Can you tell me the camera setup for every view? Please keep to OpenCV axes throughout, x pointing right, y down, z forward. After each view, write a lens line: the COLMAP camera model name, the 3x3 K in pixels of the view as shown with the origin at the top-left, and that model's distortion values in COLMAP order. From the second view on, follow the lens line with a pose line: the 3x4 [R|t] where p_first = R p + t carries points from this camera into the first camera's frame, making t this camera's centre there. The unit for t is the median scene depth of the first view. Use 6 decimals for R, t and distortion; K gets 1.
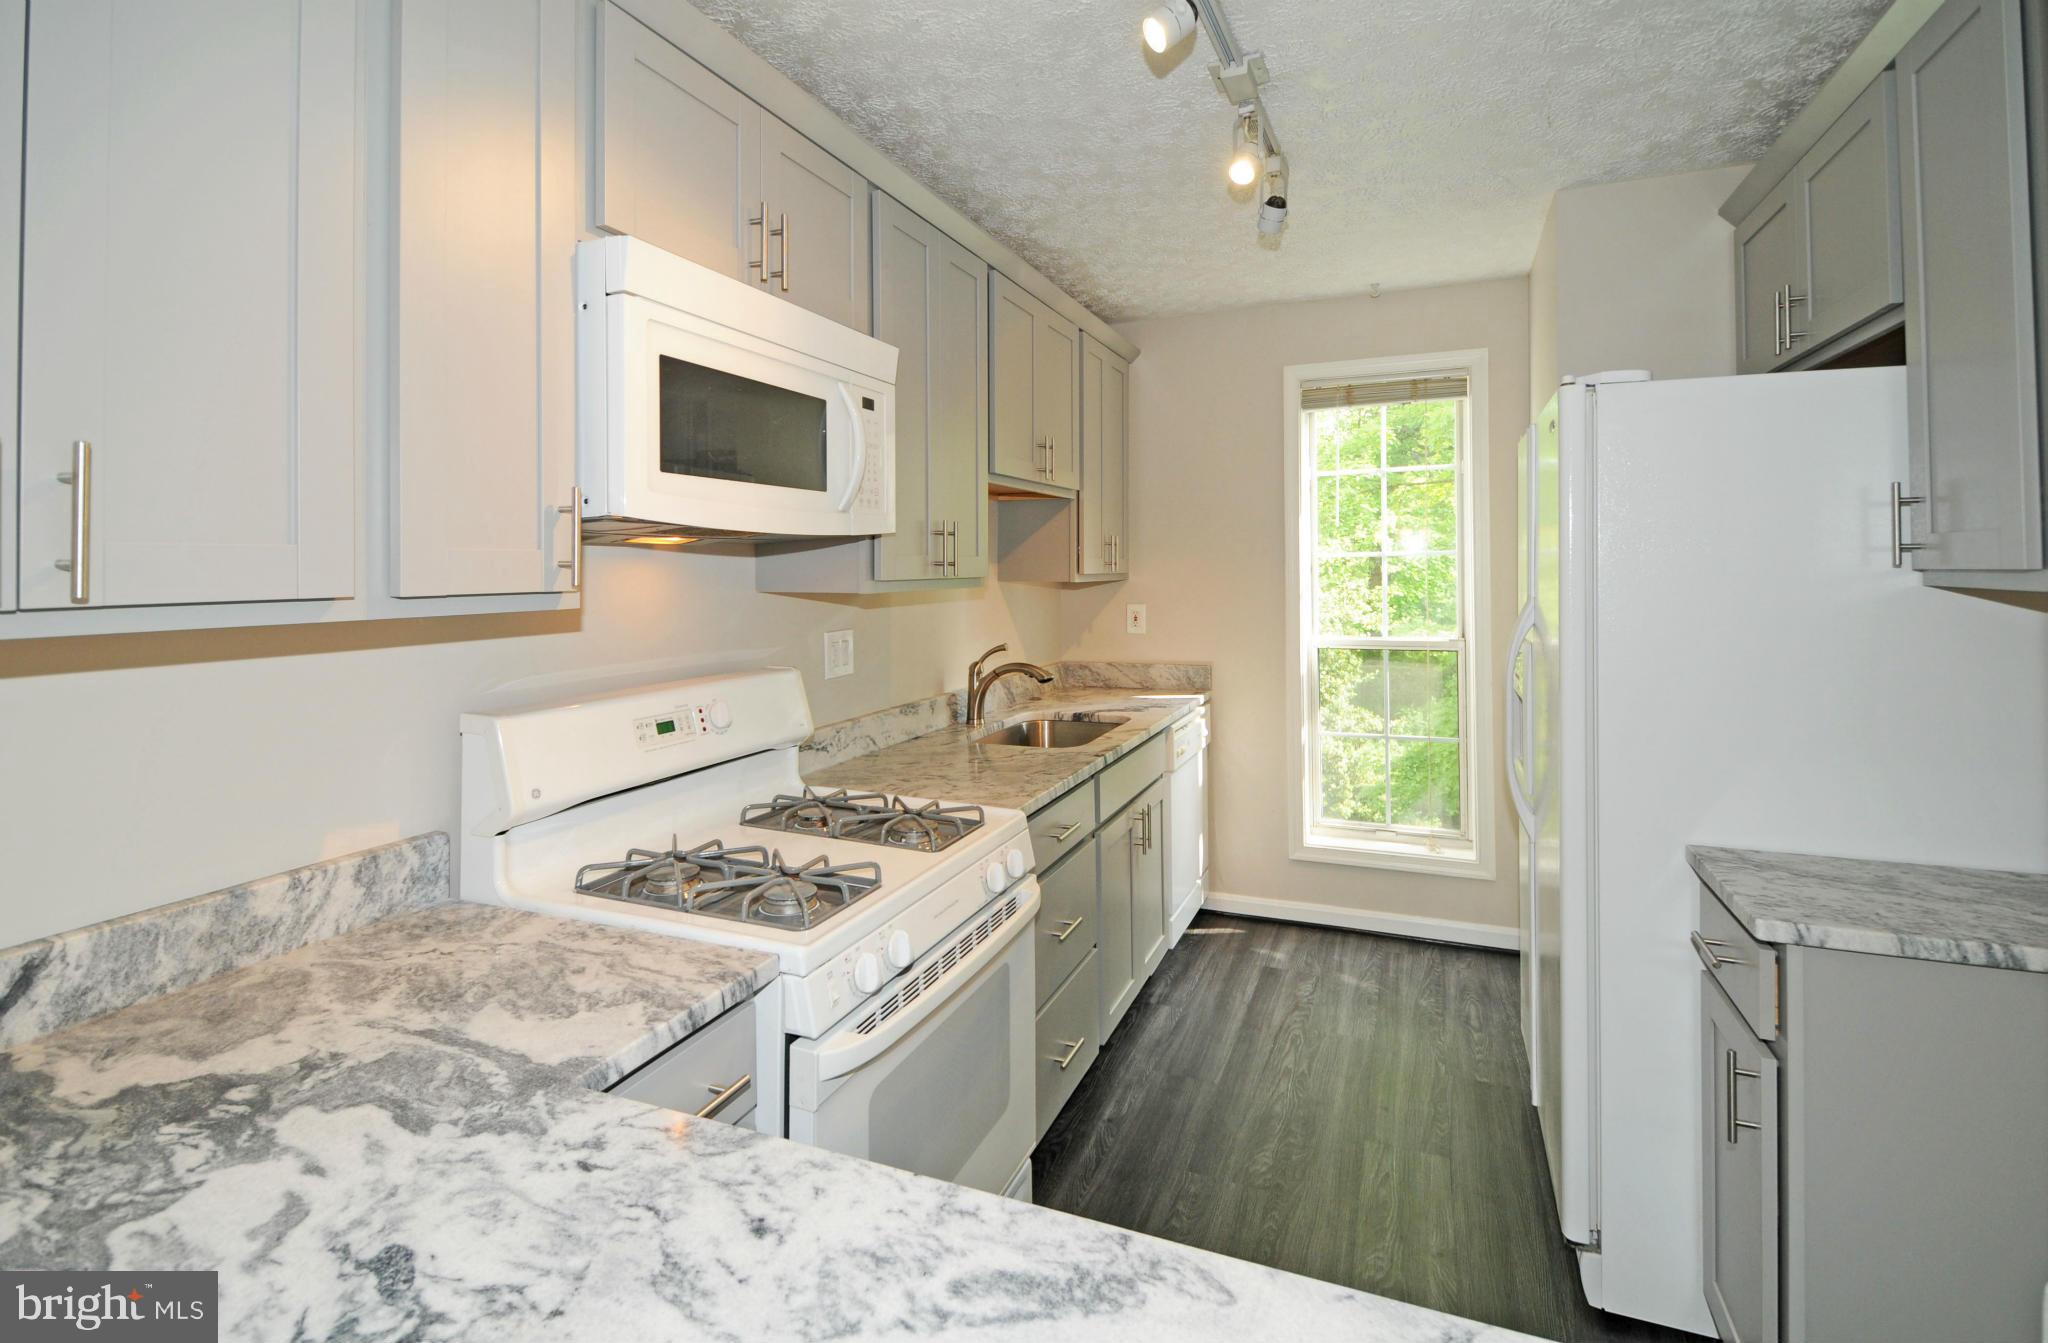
lens RADIAL K [[943.5, 0, 1015.3], [0, 943.5, 565.0], [0, 0, 1]] dist [-0.001420, -0.007000]
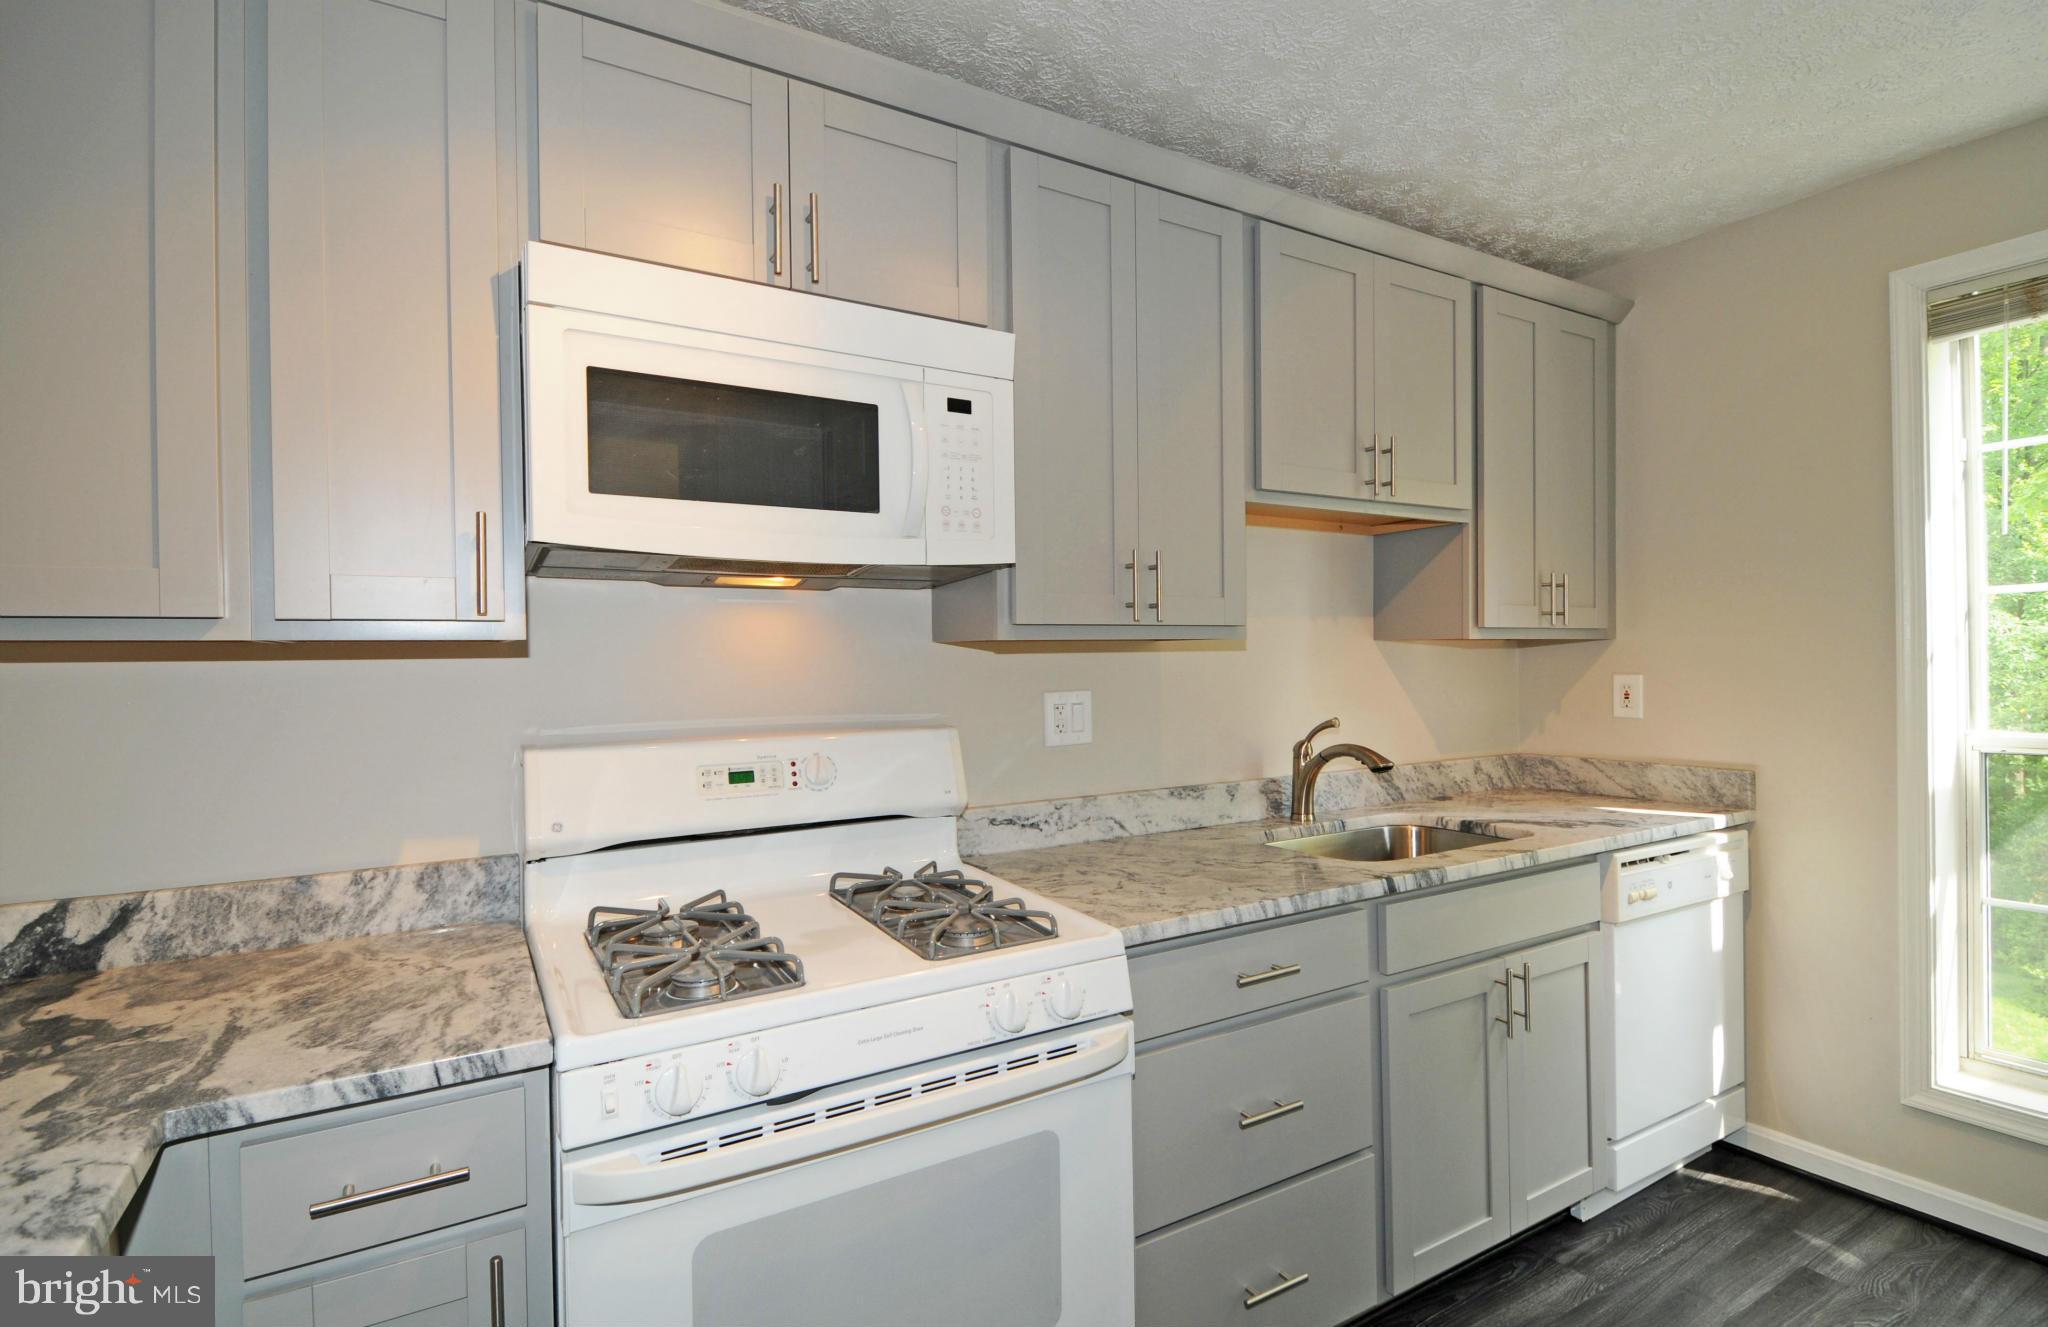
lens RADIAL K [[951.9, 0, 1024.0], [0, 951.9, 663.5], [0, 0, 1]] dist [0.017797, -0.019367]
pose [[0.801488, -0.000787, -0.598010, 0.381678], [0.008334, 0.999917, 0.009853, 0.045510], [0.597952, -0.012881, 0.801428, 0.361376]]
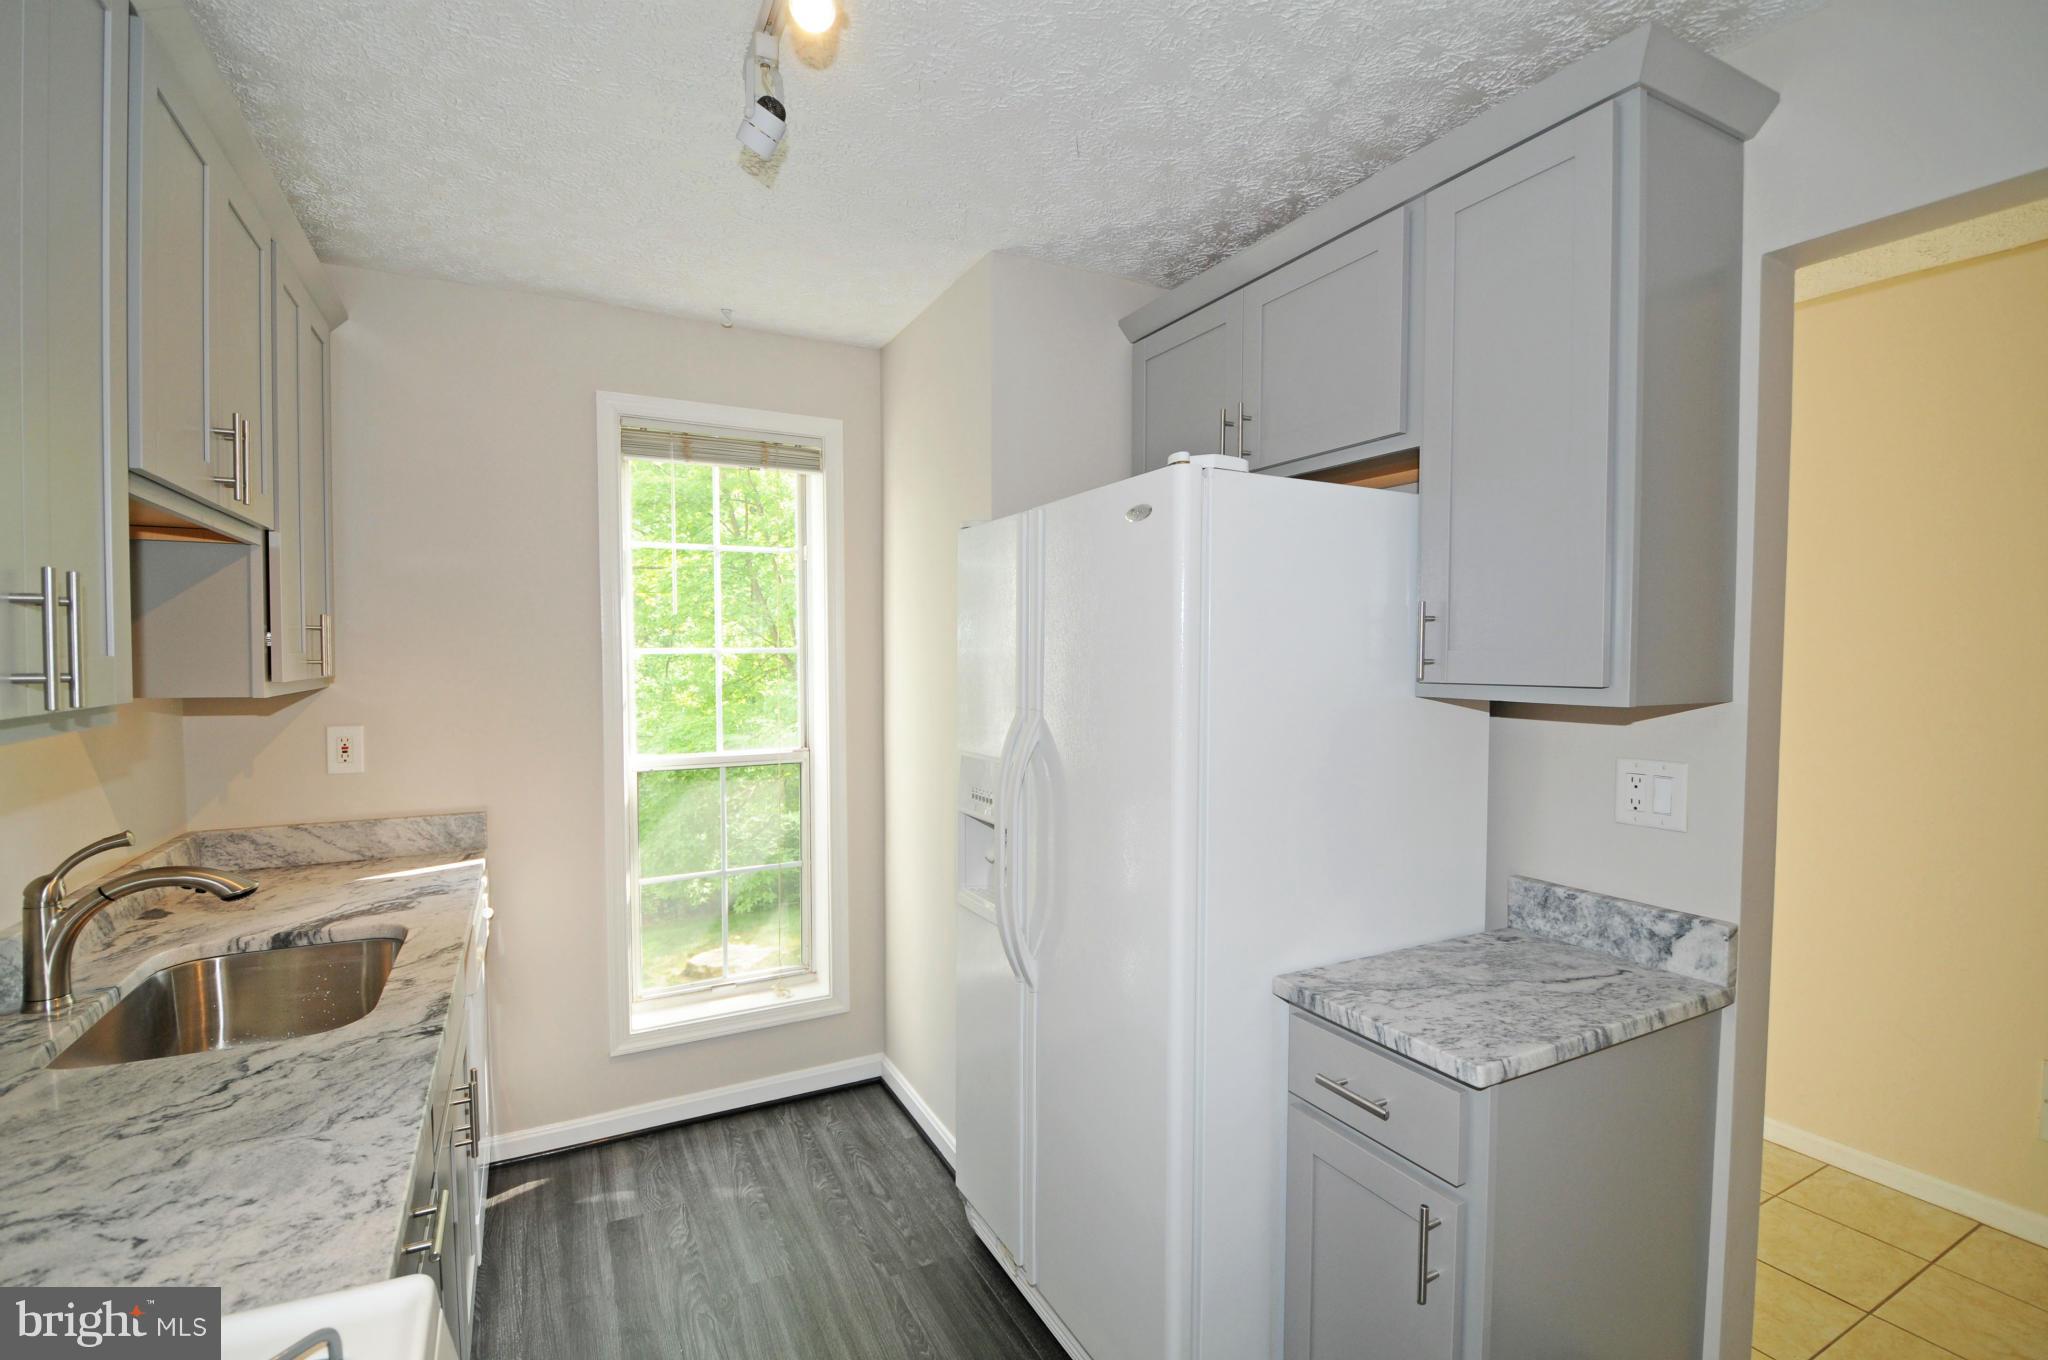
lens RADIAL K [[931.4, 0, 1035.5], [0, 931.4, 694.0], [0, 0, 1]] dist [0.002580, -0.021604]
pose [[0.622175, -0.024377, 0.782499, -0.130489], [-0.010137, 0.999180, 0.039187, -0.015958], [-0.782813, -0.032313, 0.621418, 0.531120]]
